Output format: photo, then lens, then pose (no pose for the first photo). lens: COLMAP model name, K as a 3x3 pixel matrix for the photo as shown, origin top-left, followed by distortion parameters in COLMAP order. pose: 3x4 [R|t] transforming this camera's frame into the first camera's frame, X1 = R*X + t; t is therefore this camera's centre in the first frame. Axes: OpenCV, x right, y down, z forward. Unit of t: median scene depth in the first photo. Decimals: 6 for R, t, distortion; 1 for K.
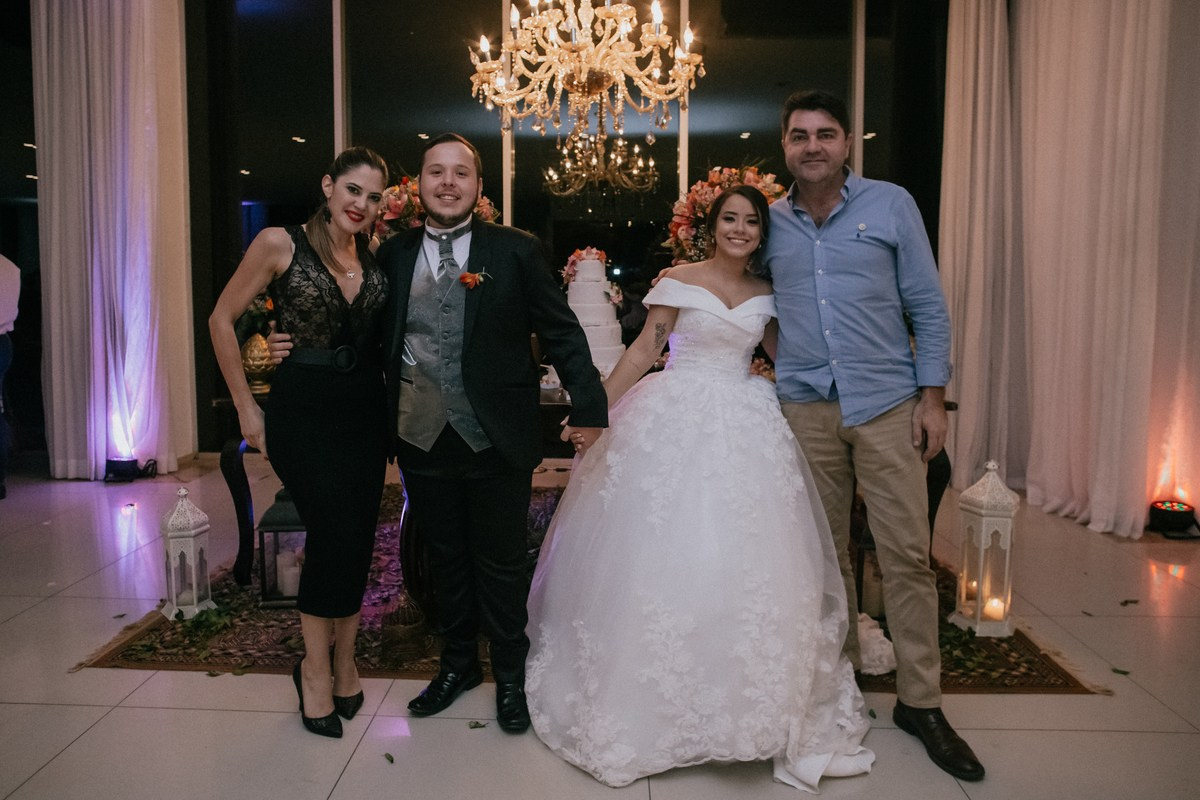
lens RADIAL K [[644.5, 0, 587.6], [0, 644.5, 341.6], [0, 0, 1]] dist [-0.068517, 0.042175]
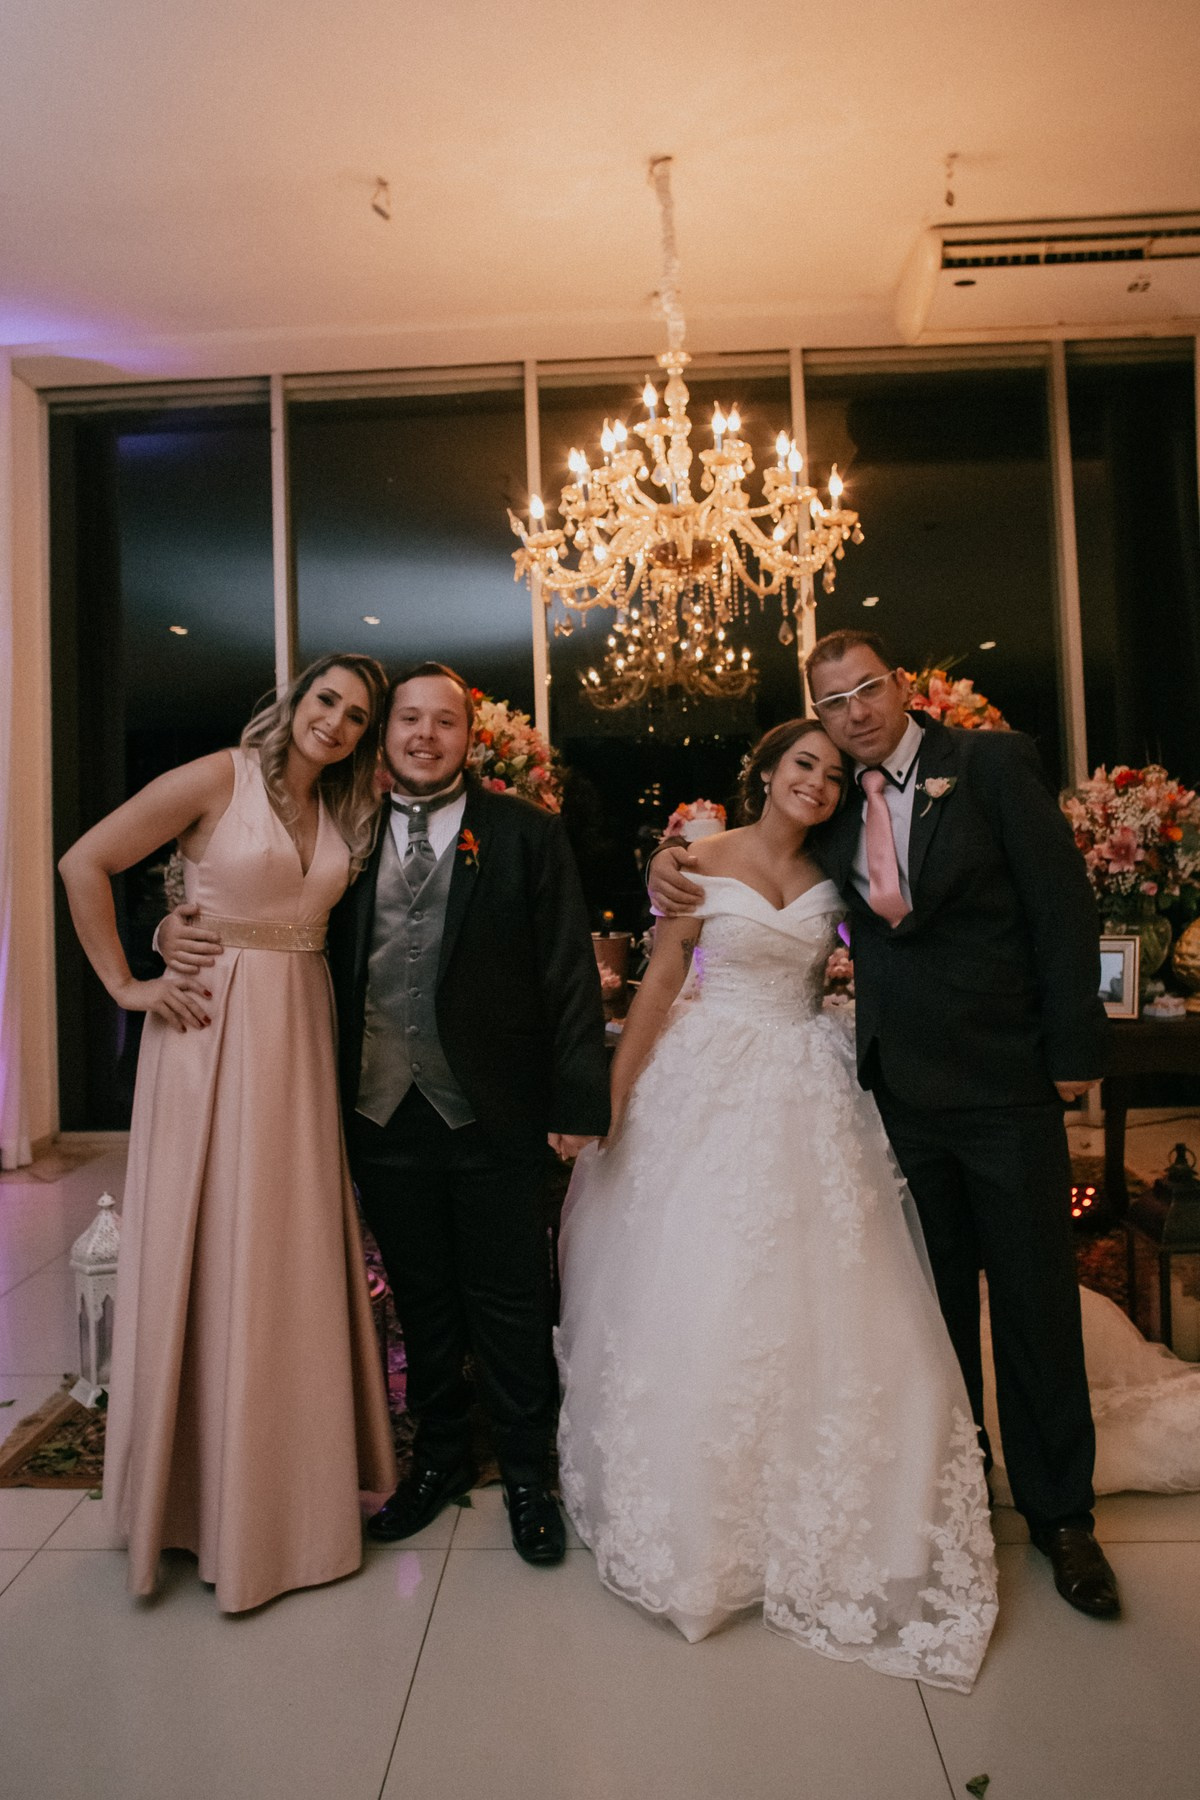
lens RADIAL K [[1031.0, 0, 613.1], [0, 1031.0, 833.7], [0, 0, 1]] dist [-0.071636, 0.047478]
pose [[0.999362, -0.035644, -0.002385, -0.084832], [0.035283, 0.995290, -0.090296, -0.019500], [0.005592, 0.090154, 0.995912, -0.050303]]
